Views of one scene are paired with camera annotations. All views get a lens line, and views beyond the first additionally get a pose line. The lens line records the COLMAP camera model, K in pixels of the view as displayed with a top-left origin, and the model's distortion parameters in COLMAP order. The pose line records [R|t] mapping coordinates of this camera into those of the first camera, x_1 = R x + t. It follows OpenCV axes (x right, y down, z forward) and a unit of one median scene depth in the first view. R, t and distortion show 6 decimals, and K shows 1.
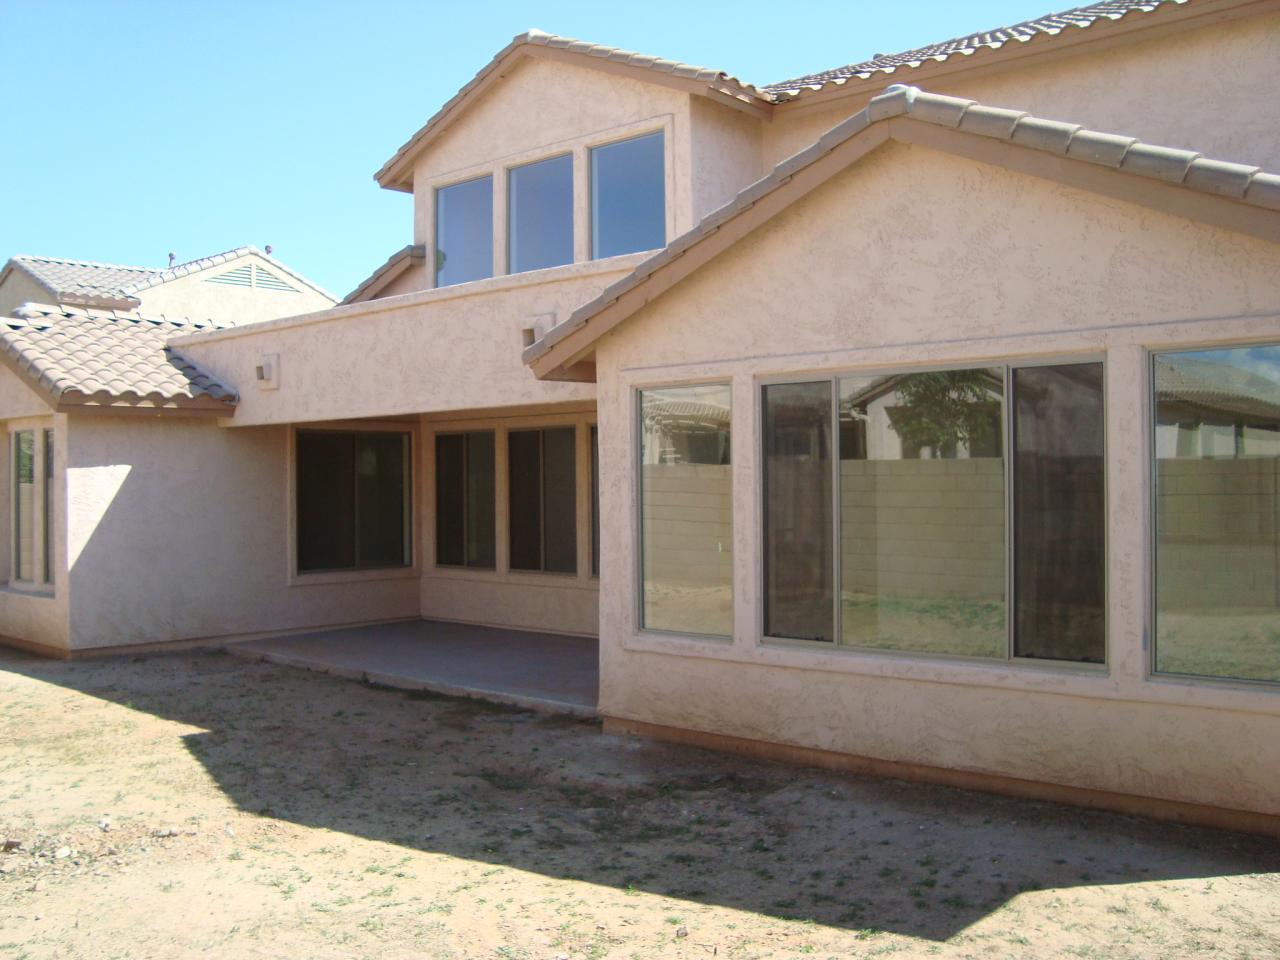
lens RADIAL K [[1219.9, 0, 639.5], [0, 1219.9, 478.6], [0, 0, 1]] dist [-0.135248, 0.000000]
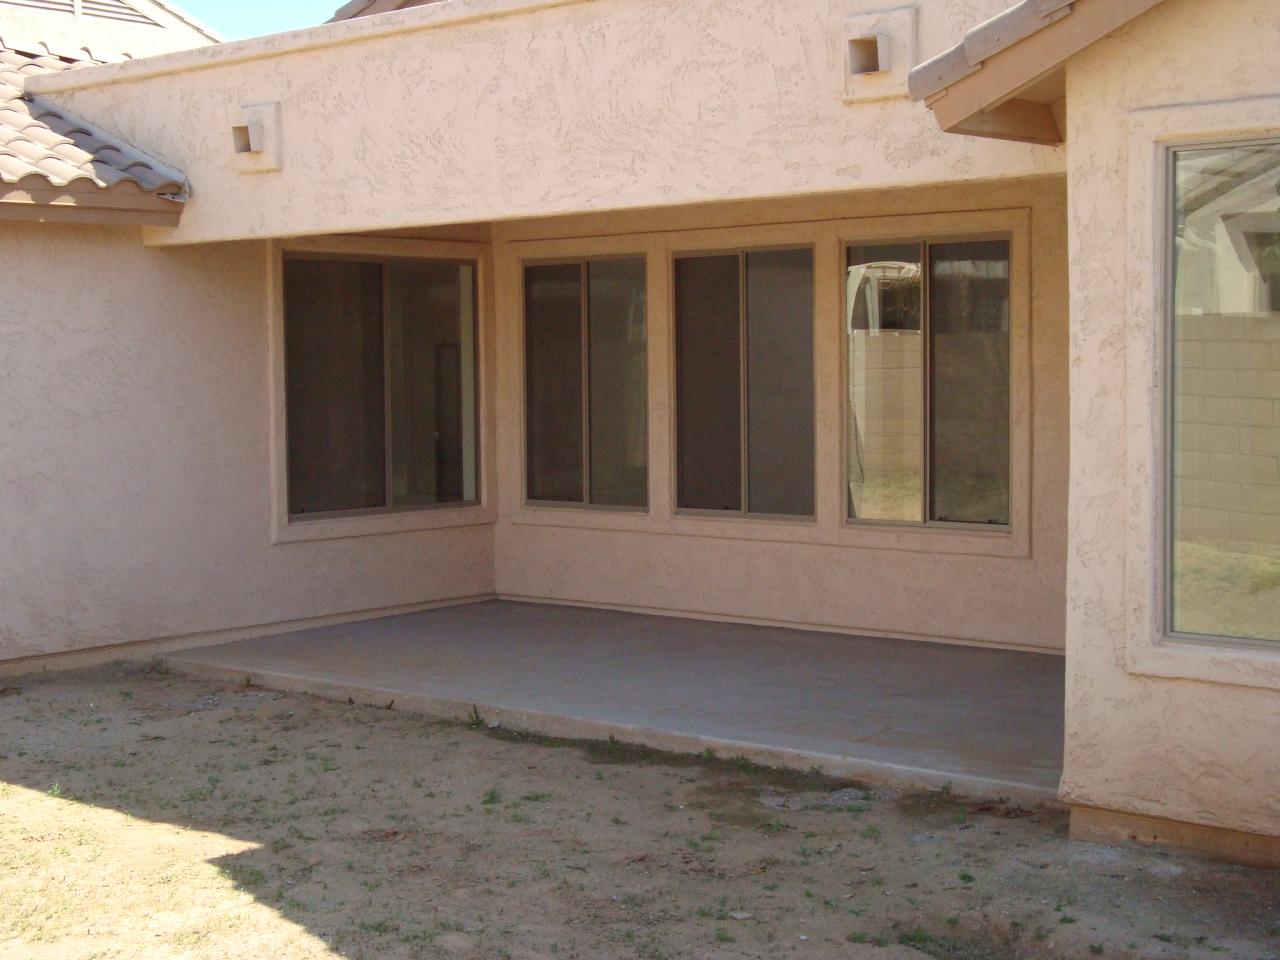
lens RADIAL K [[1971.0, 0, 682.1], [0, 1971.0, 490.5], [0, 0, 1]] dist [0.026383, 0.000000]
pose [[0.999884, -0.004357, 0.014596, -0.152392], [0.003334, 0.997584, 0.069386, 0.006015], [-0.014863, -0.069330, 0.997483, 0.144482]]
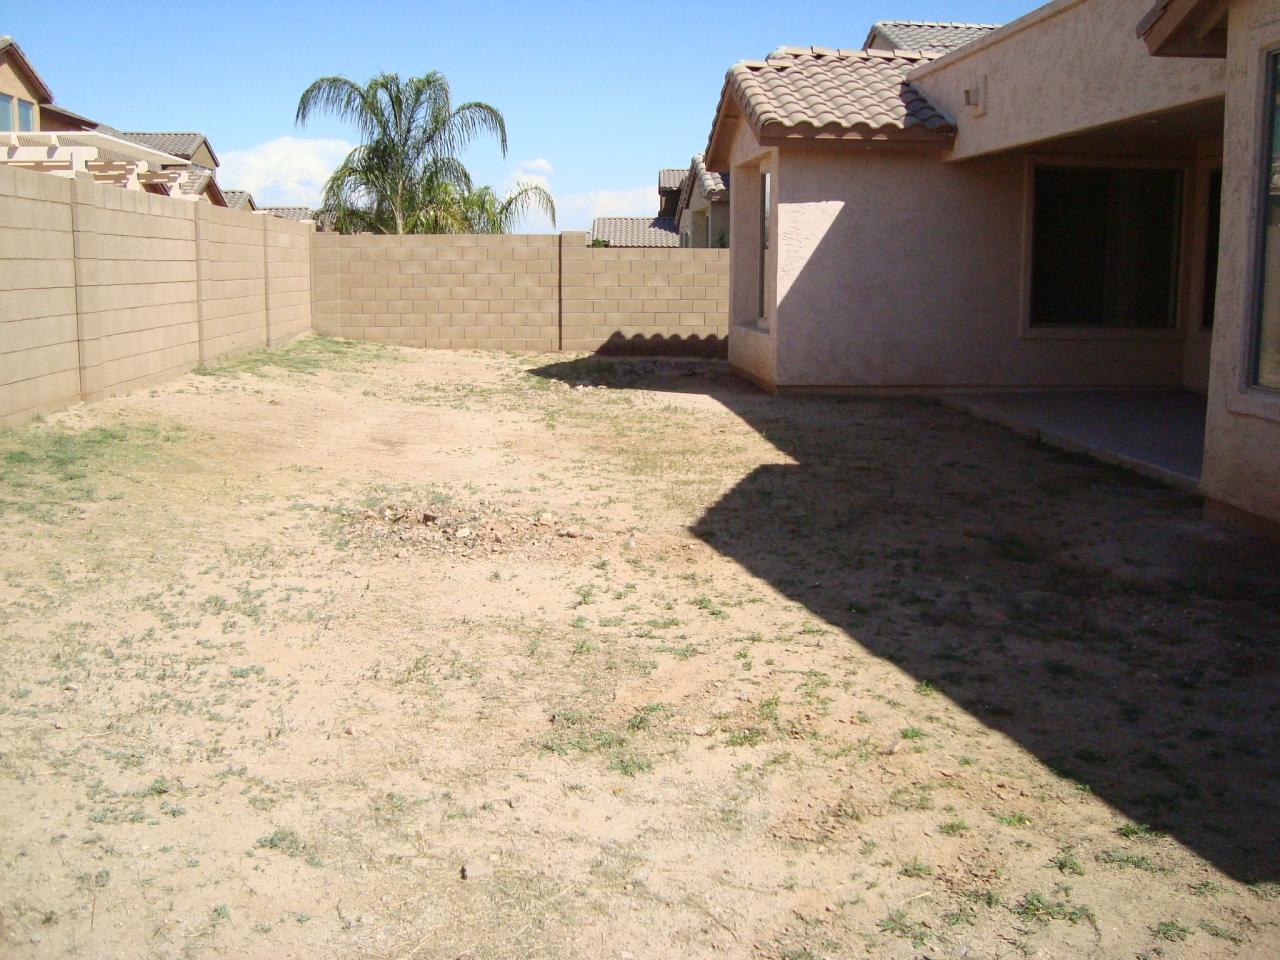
lens RADIAL K [[1219.9, 0, 645.3], [0, 1219.9, 472.4], [0, 0, 1]] dist [-0.135248, 0.000000]
pose [[0.735816, 0.123952, -0.665741, 0.154631], [-0.005953, 0.984251, 0.176675, 0.037199], [0.677156, -0.126037, 0.724965, 0.162804]]
